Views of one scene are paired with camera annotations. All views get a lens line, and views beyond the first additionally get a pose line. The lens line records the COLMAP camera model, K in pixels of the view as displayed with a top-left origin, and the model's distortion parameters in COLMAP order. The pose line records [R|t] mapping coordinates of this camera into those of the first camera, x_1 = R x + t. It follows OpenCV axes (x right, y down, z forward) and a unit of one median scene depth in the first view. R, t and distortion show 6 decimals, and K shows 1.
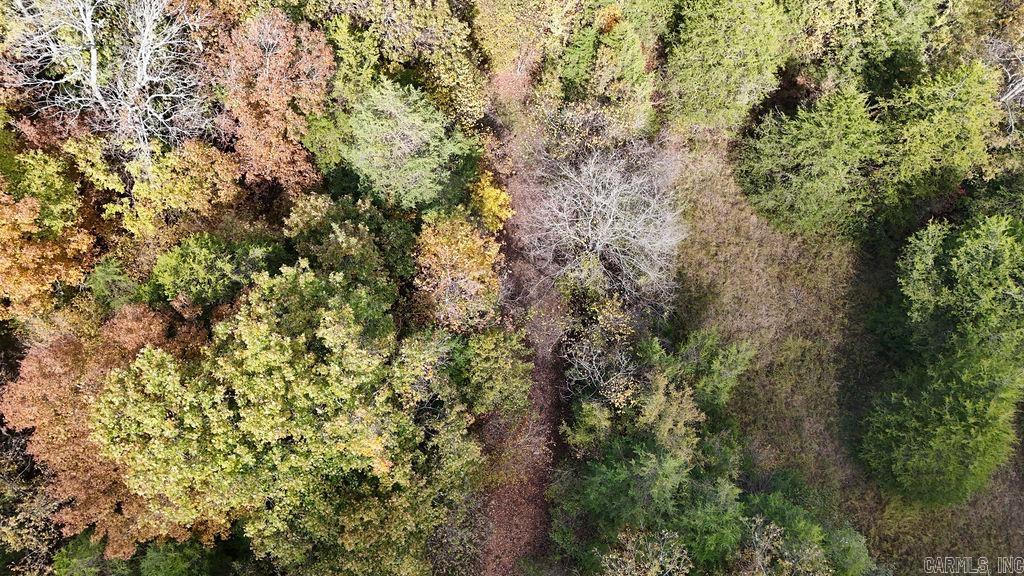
lens RADIAL K [[748.5, 0, 512.6], [0, 748.5, 286.6], [0, 0, 1]] dist [0.077493, -0.067205]
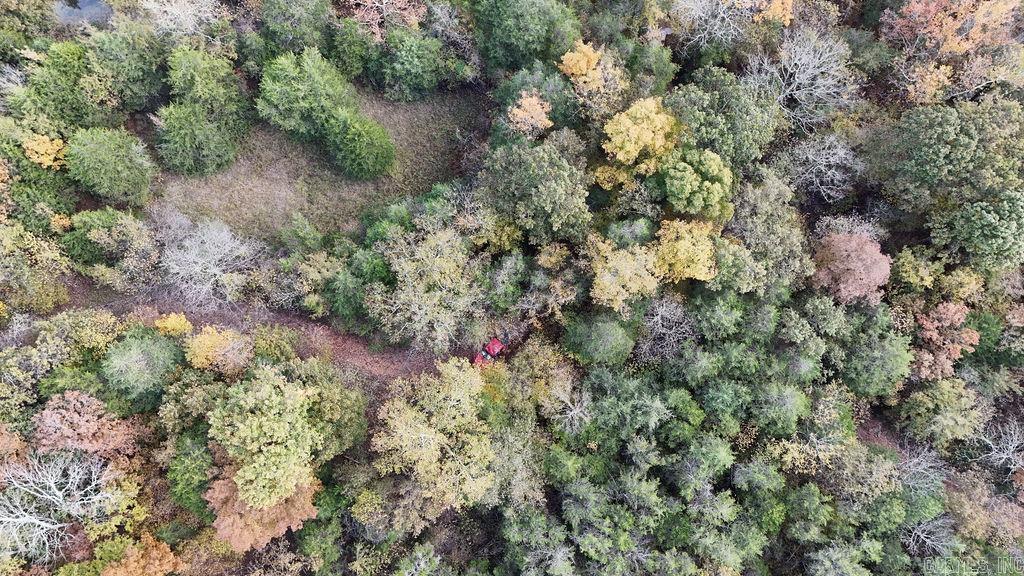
lens RADIAL K [[748.5, 0, 515.4], [0, 748.5, 286.4], [0, 0, 1]] dist [0.077493, -0.067205]
pose [[0.219493, -0.963189, 0.155208, -0.051447], [0.865994, 0.265615, 0.423679, -0.236530], [-0.449308, 0.041414, 0.892416, -1.134647]]
